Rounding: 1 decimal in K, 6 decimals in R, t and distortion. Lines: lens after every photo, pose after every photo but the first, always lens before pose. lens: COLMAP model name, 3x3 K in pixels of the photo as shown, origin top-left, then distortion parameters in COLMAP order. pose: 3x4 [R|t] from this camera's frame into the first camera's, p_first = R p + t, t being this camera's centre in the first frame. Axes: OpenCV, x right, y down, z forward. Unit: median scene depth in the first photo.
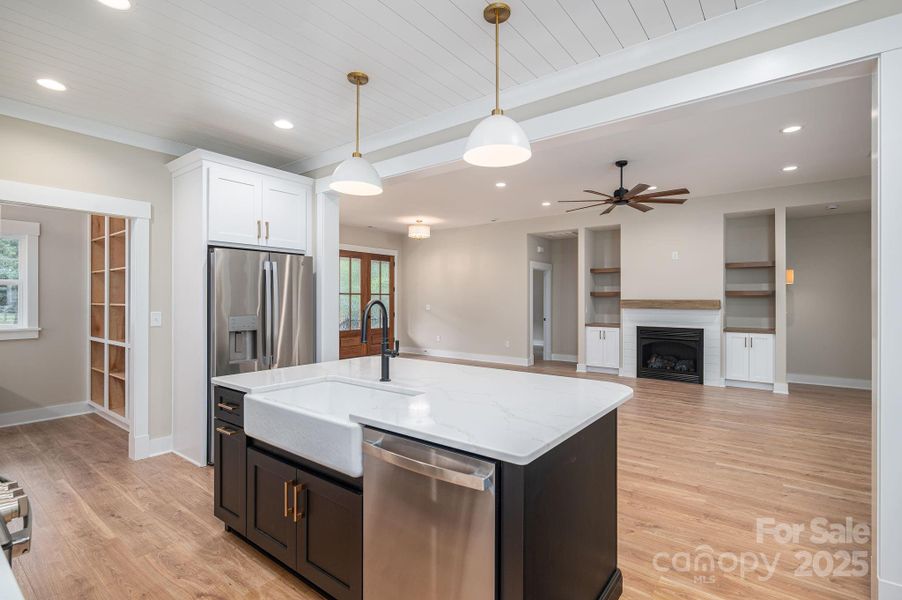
lens RADIAL K [[437.0, 0, 450.6], [0, 437.0, 301.5], [0, 0, 1]] dist [-0.001169, -0.003126]
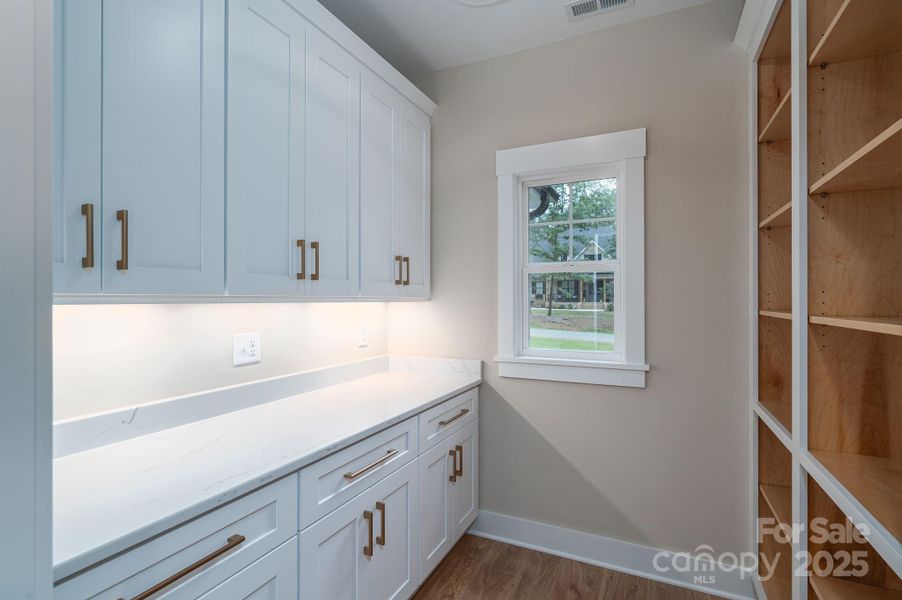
lens RADIAL K [[437.0, 0, 450.0], [0, 437.0, 297.4], [0, 0, 1]] dist [-0.001169, -0.003126]
pose [[0.222169, -0.006065, -0.974989, -0.538713], [0.005257, 0.999974, -0.005022, -0.006314], [0.974994, -0.004009, 0.222195, 0.685422]]
